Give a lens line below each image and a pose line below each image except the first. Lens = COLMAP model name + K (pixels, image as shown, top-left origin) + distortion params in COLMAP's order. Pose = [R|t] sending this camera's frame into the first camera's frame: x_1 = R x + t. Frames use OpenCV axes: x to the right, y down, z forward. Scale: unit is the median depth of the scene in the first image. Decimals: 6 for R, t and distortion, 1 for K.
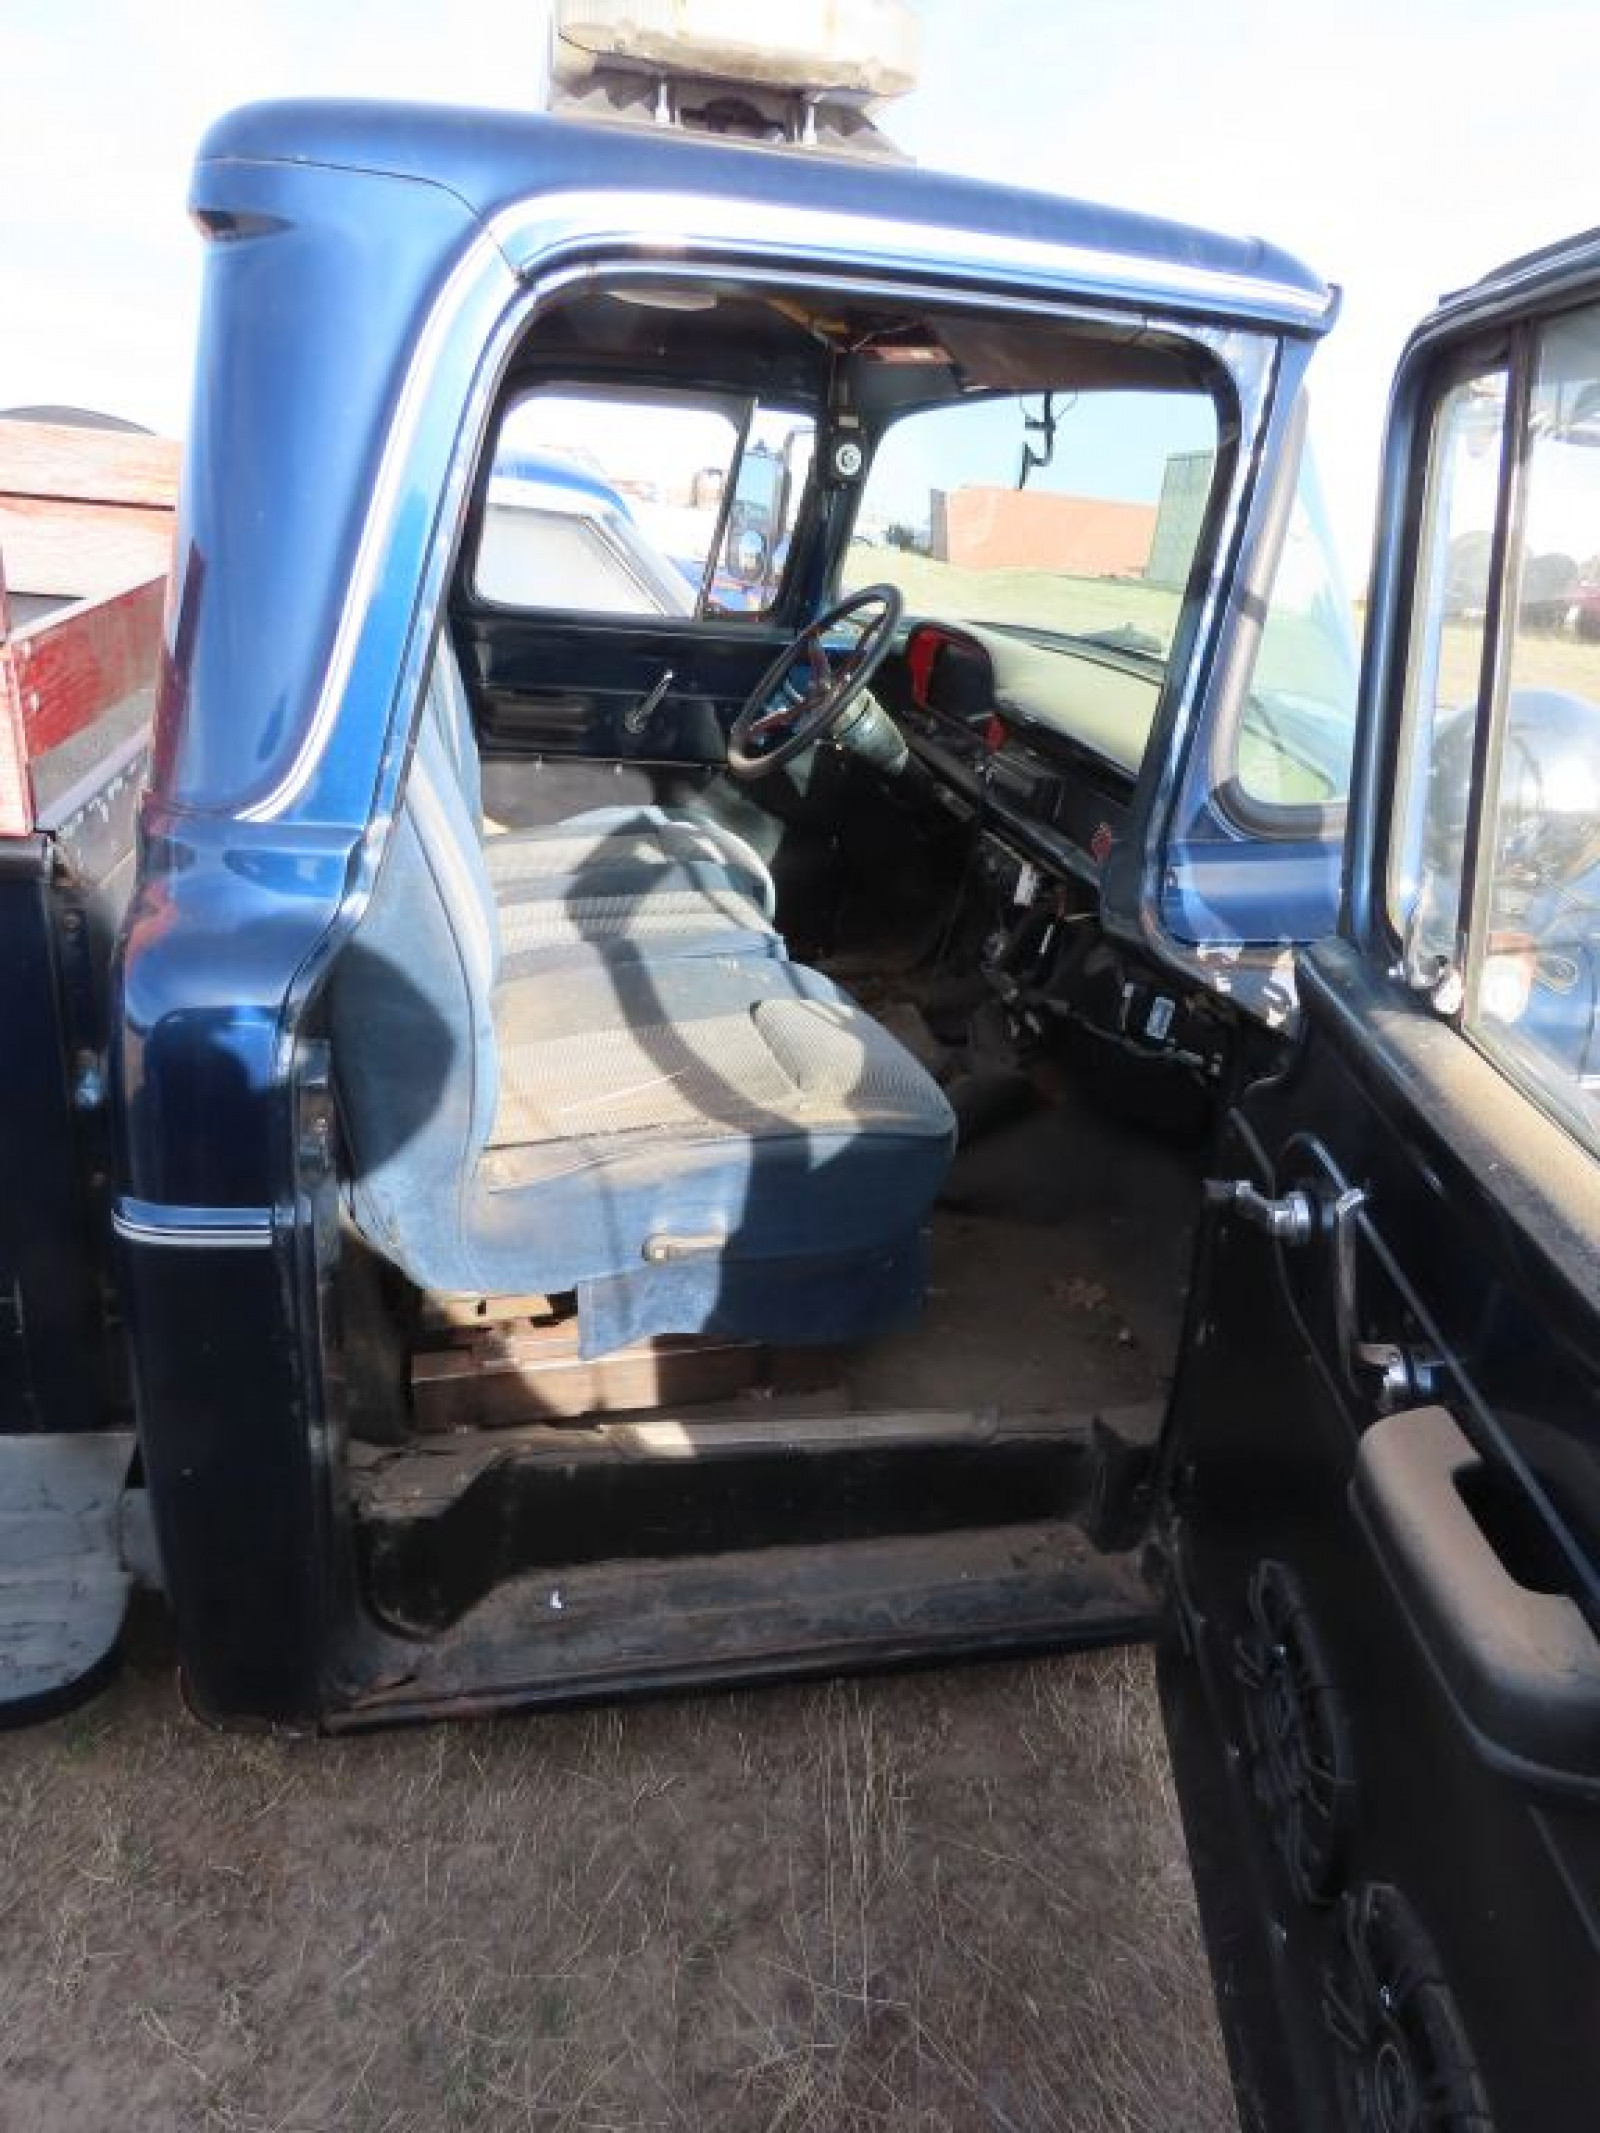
lens RADIAL K [[1349.6, 0, 796.8], [0, 1349.6, 1068.4], [0, 0, 1]] dist [0.003342, -0.005560]
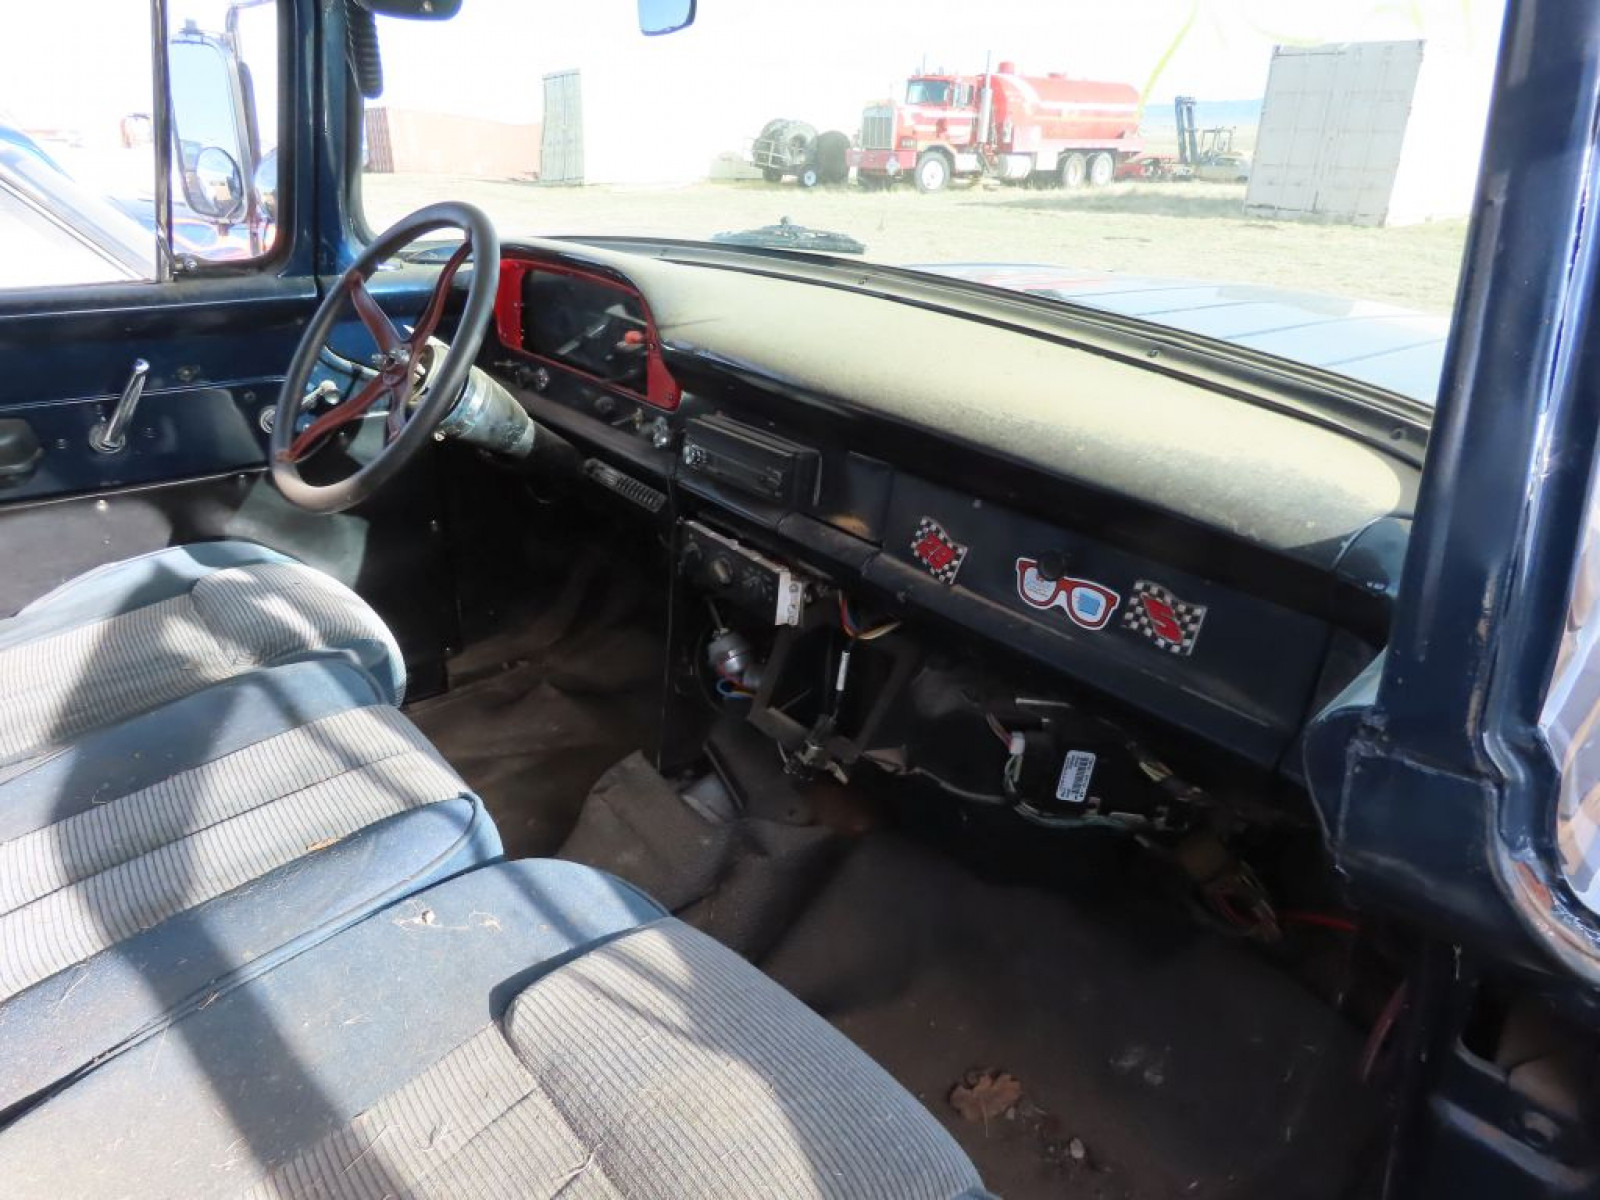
lens RADIAL K [[1012.3, 0, 806.9], [0, 1012.3, 603.8], [0, 0, 1]] dist [0.003342, -0.005560]
pose [[0.884937, -0.260055, 0.386339, -0.029259], [0.240243, 0.965583, 0.099665, -0.167926], [-0.398960, 0.004618, 0.916957, 0.452060]]
